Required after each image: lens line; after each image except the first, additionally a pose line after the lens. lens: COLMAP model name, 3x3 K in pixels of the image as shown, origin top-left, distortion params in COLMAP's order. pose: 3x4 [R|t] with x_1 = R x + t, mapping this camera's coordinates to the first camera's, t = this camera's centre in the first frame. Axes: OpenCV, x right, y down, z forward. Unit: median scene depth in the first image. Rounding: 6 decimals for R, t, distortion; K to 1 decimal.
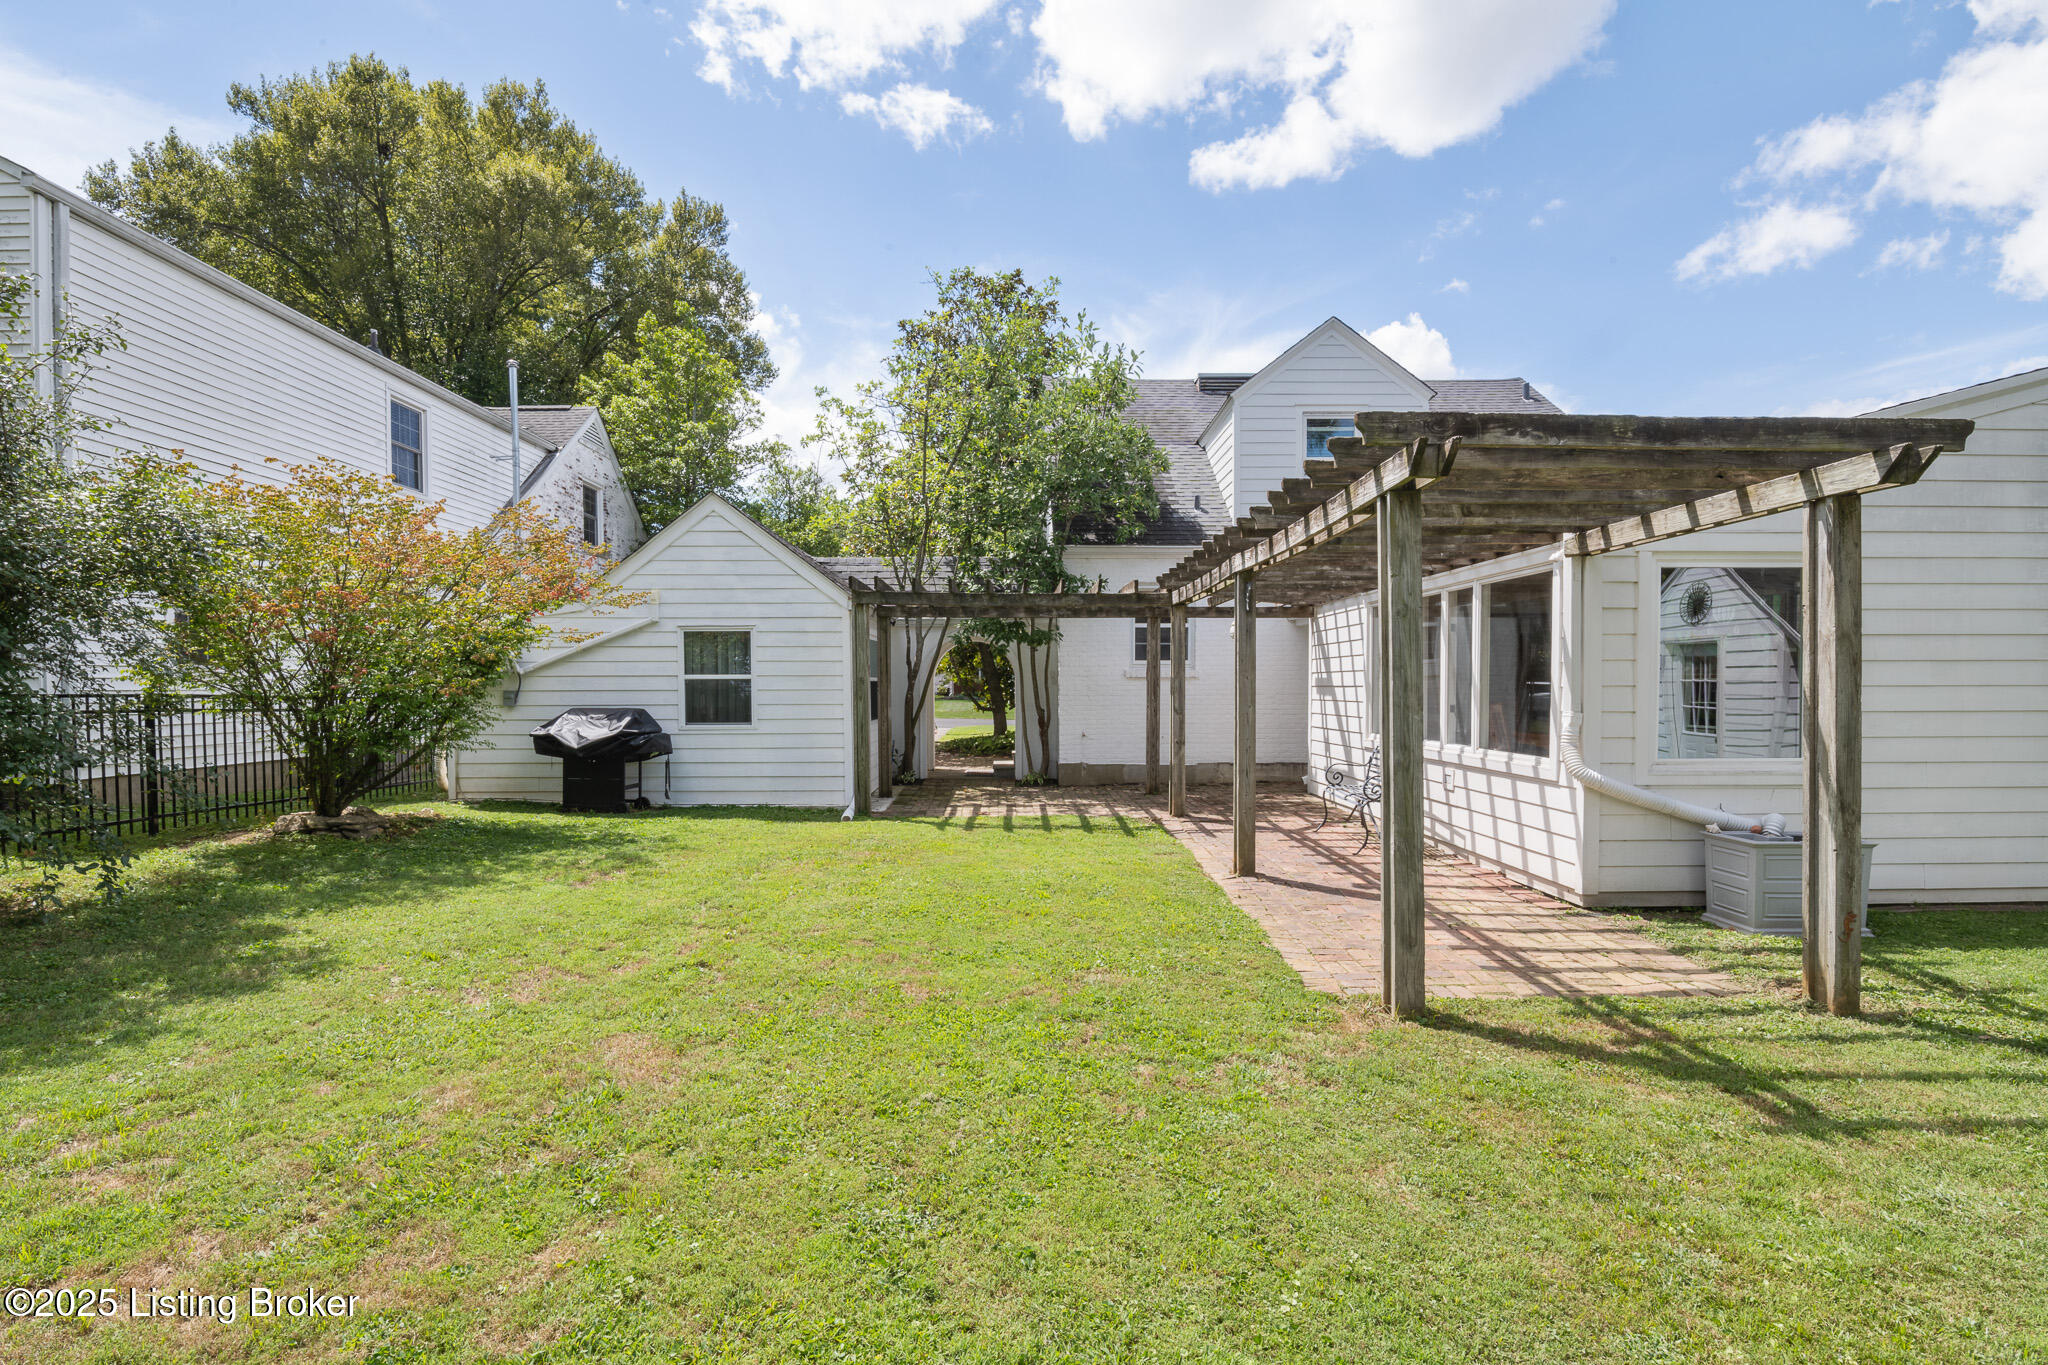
lens RADIAL K [[966.4, 0, 1024.3], [0, 966.4, 693.3], [0, 0, 1]] dist [-0.001394, -0.008910]
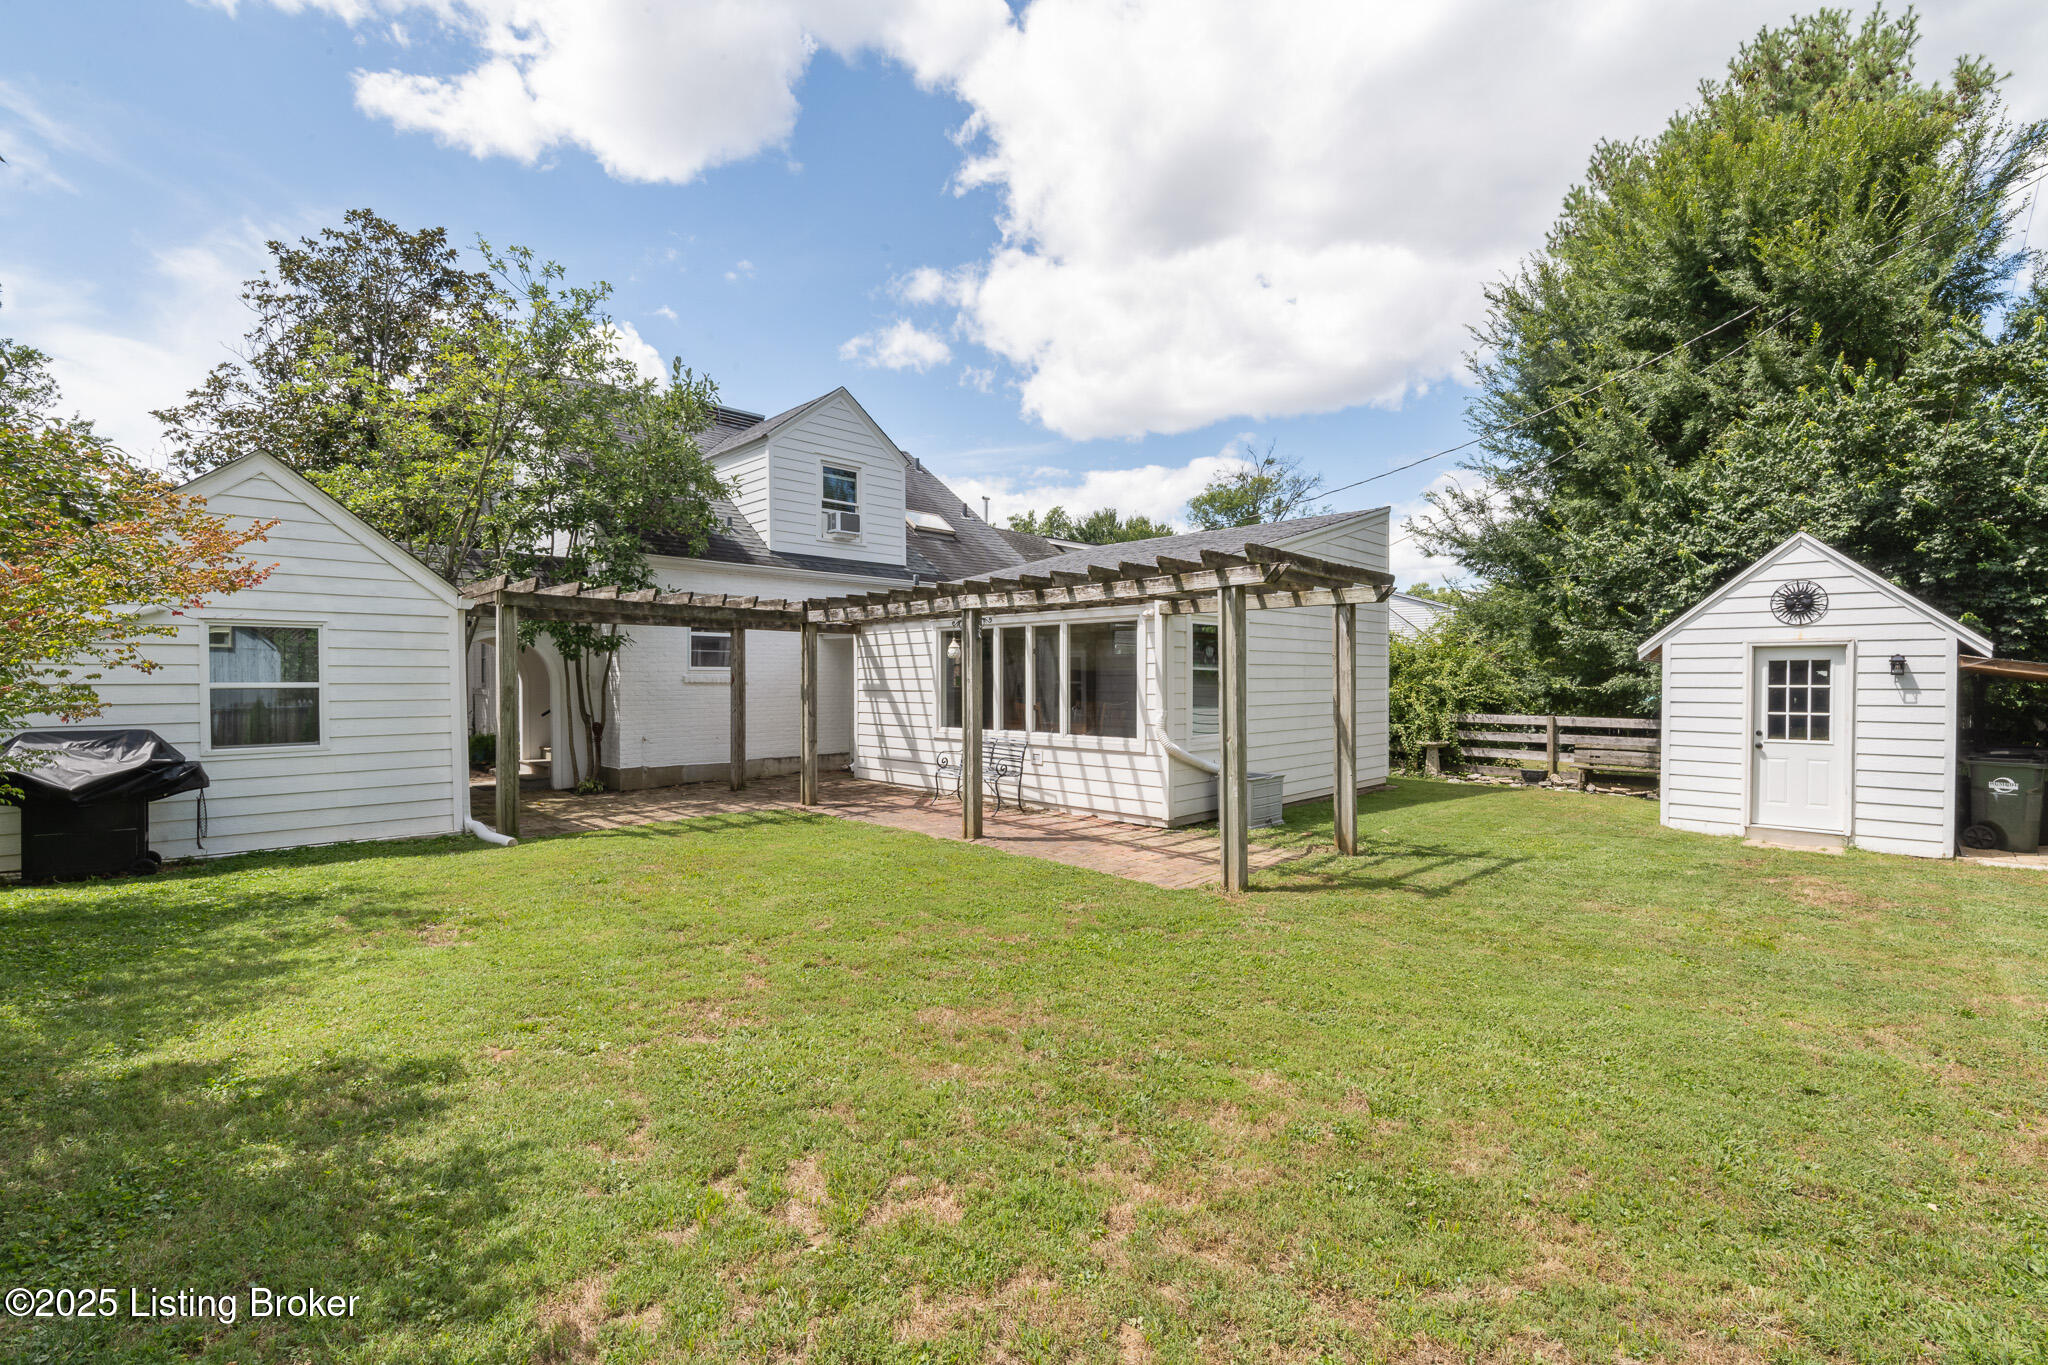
lens RADIAL K [[893.8, 0, 1024.3], [0, 893.8, 689.4], [0, 0, 1]] dist [-0.009928, -0.000077]
pose [[0.713451, -0.009095, 0.700646, -0.395851], [0.007551, 0.999957, 0.005291, -0.014673], [-0.700664, 0.001516, 0.713490, 0.051246]]
